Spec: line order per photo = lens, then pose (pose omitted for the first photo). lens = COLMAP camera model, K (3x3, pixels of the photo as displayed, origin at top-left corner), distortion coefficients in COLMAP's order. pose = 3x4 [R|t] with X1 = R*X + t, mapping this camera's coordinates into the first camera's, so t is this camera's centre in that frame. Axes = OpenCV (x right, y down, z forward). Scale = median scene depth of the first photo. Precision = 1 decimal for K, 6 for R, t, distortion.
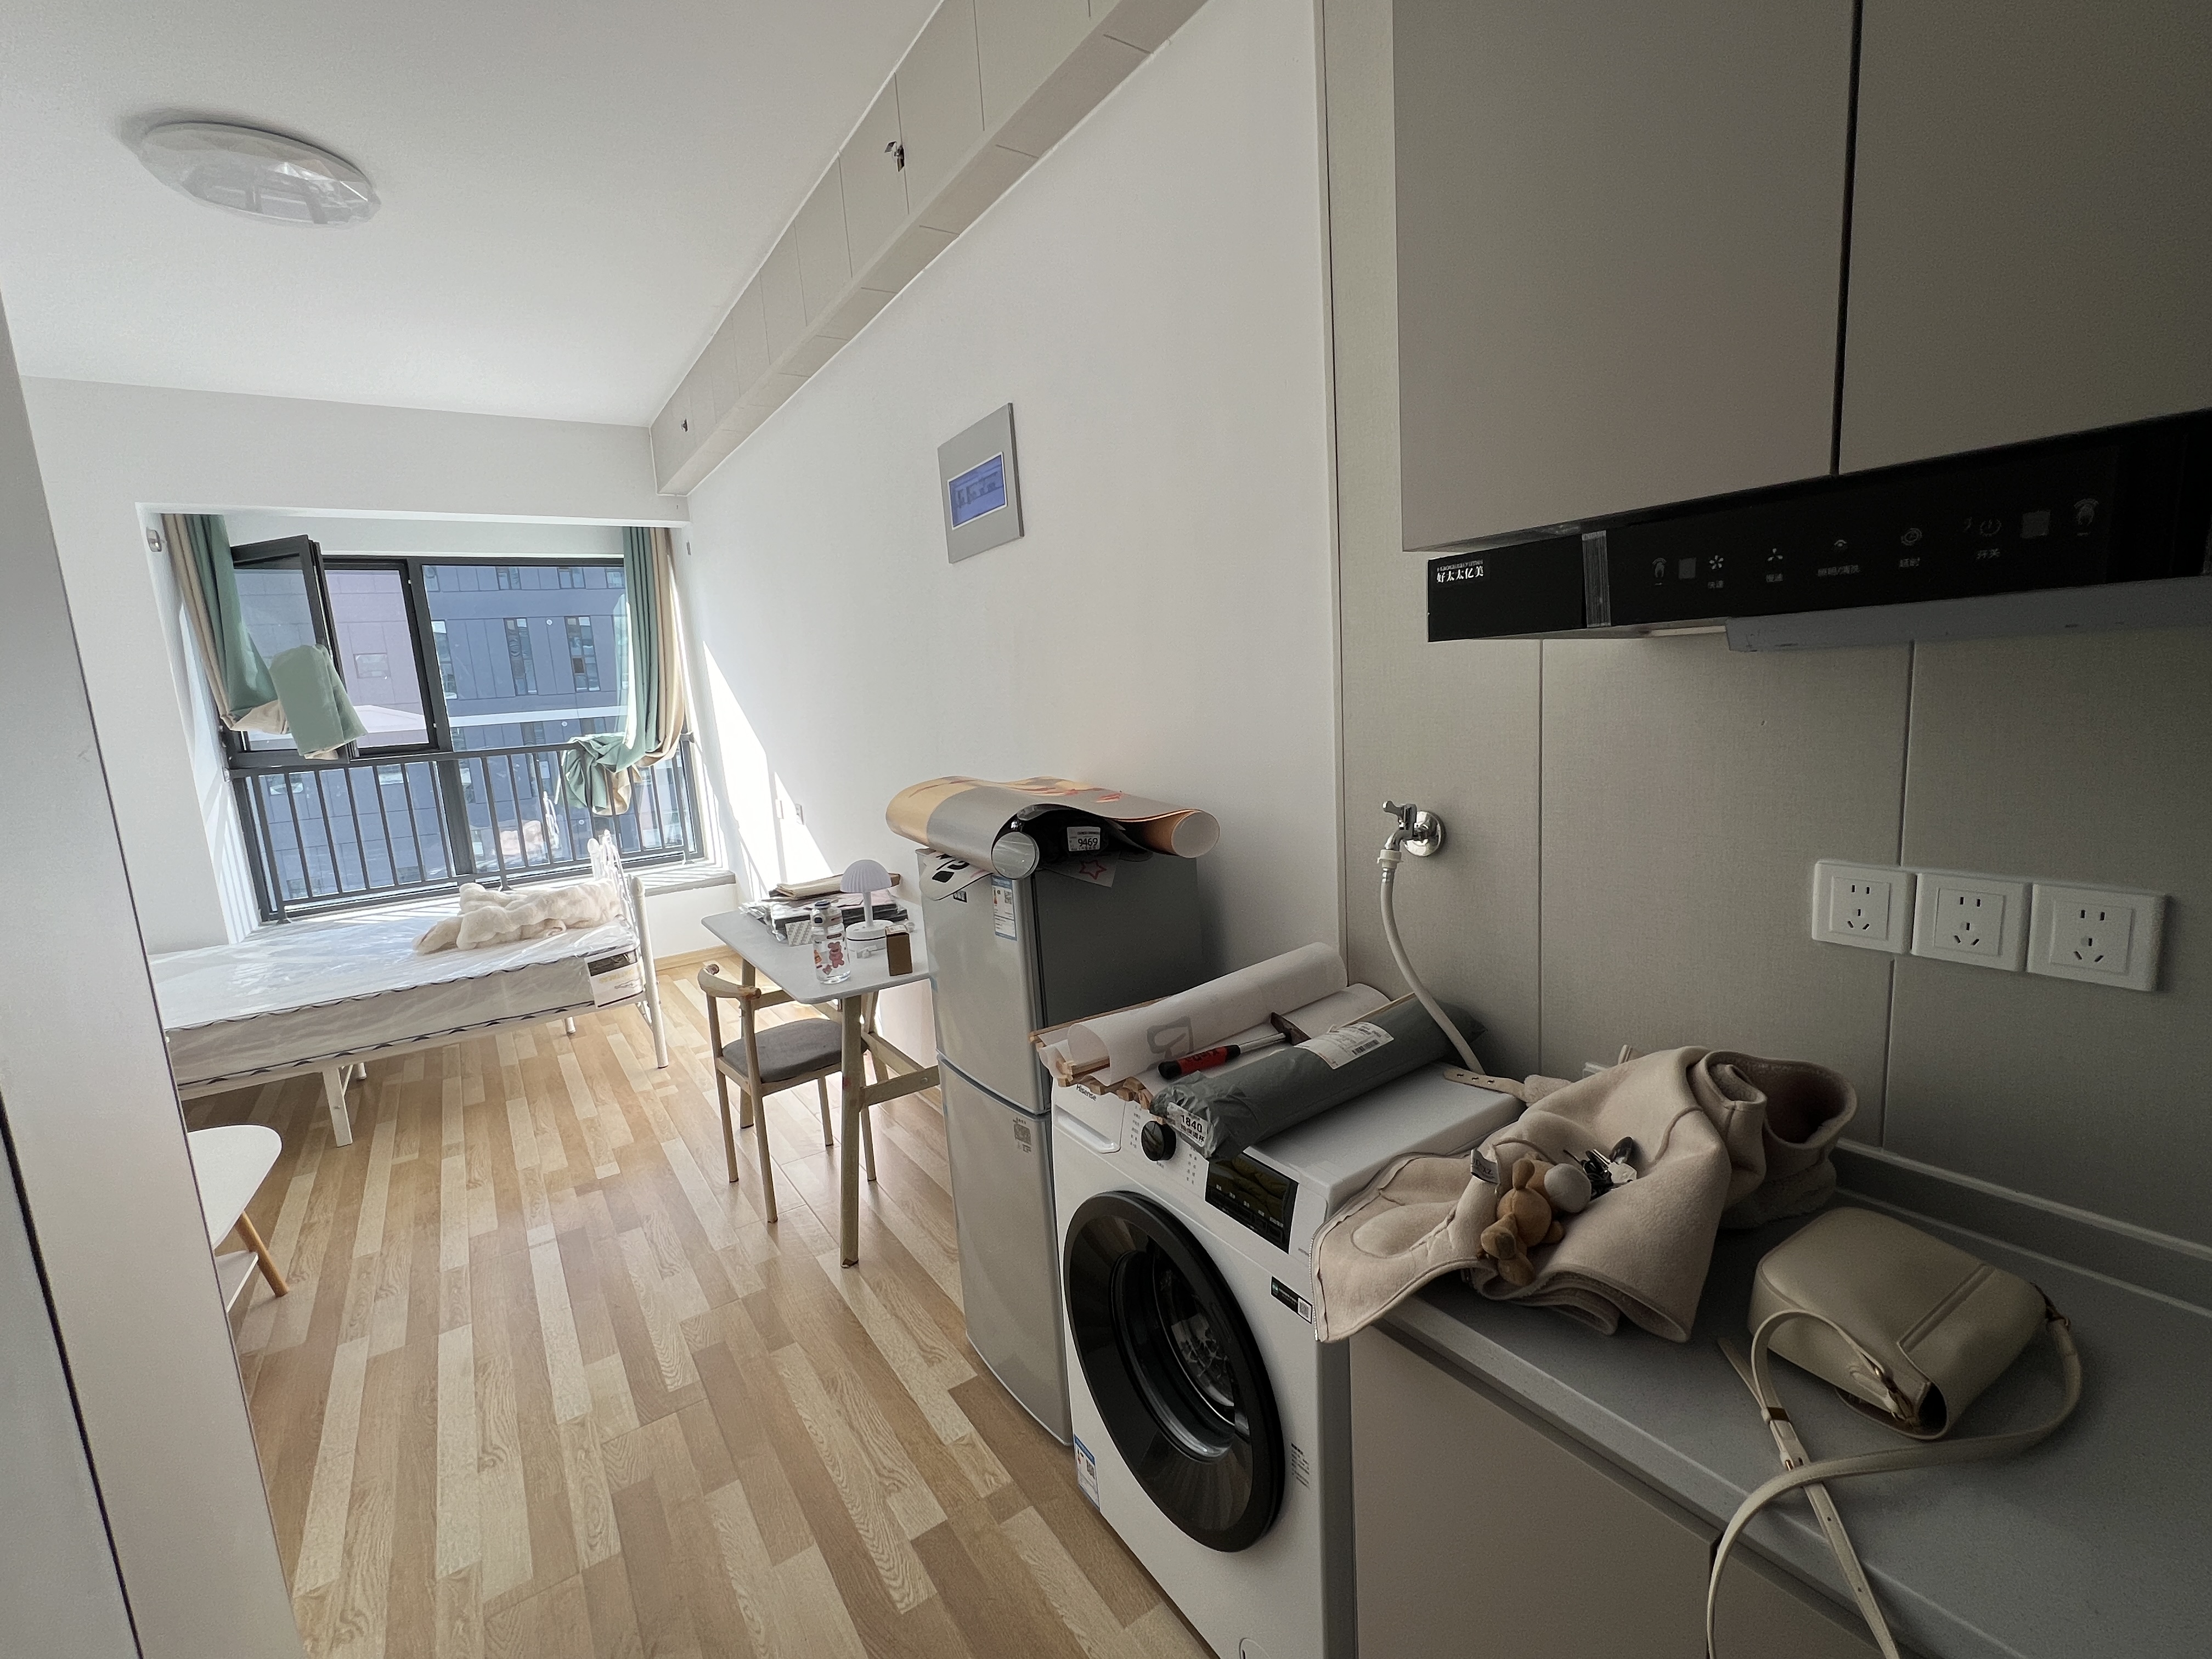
lens RADIAL K [[960.9, 0, 1106.0], [0, 960.9, 829.5], [0, 0, 1]] dist [0.000416, -0.000032]
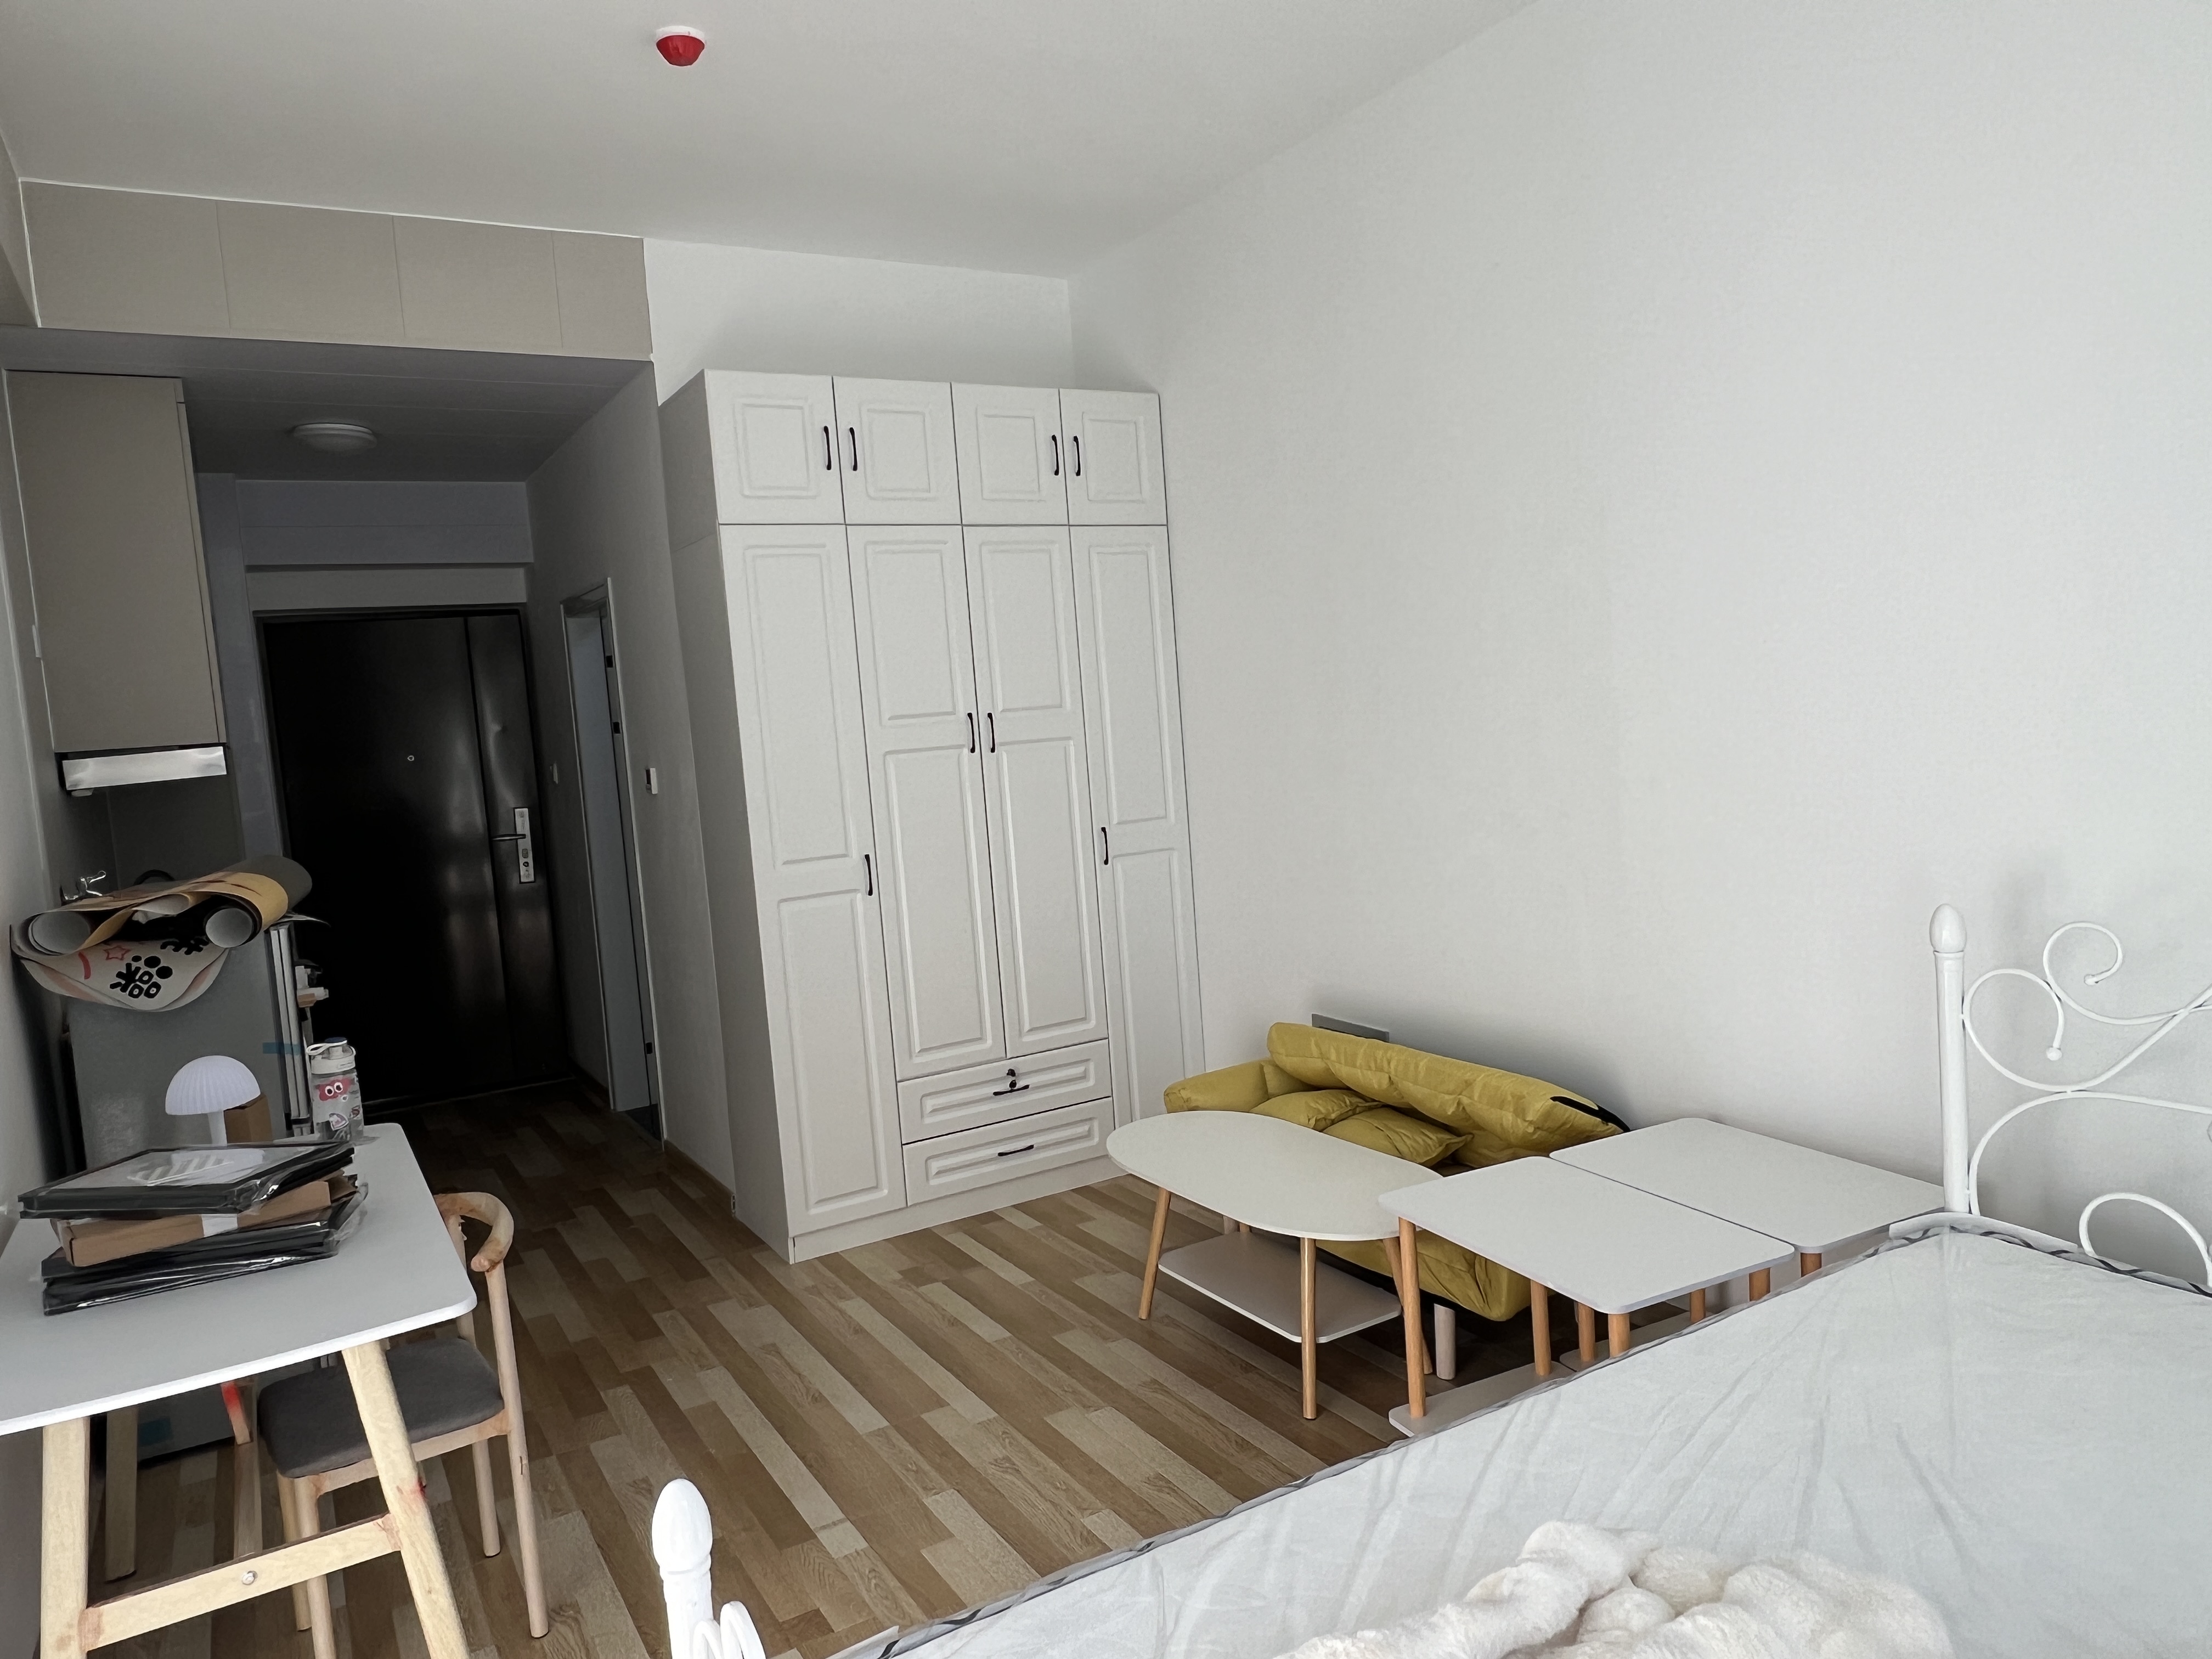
lens RADIAL K [[1452.6, 0, 1106.0], [0, 1452.6, 829.5], [0, 0, 1]] dist [0.001035, 0.000166]
pose [[-0.988940, 0.130076, 0.071264, -1.156457], [0.143434, 0.961030, 0.236323, -0.311720], [-0.037747, 0.243931, -0.969058, 2.354451]]
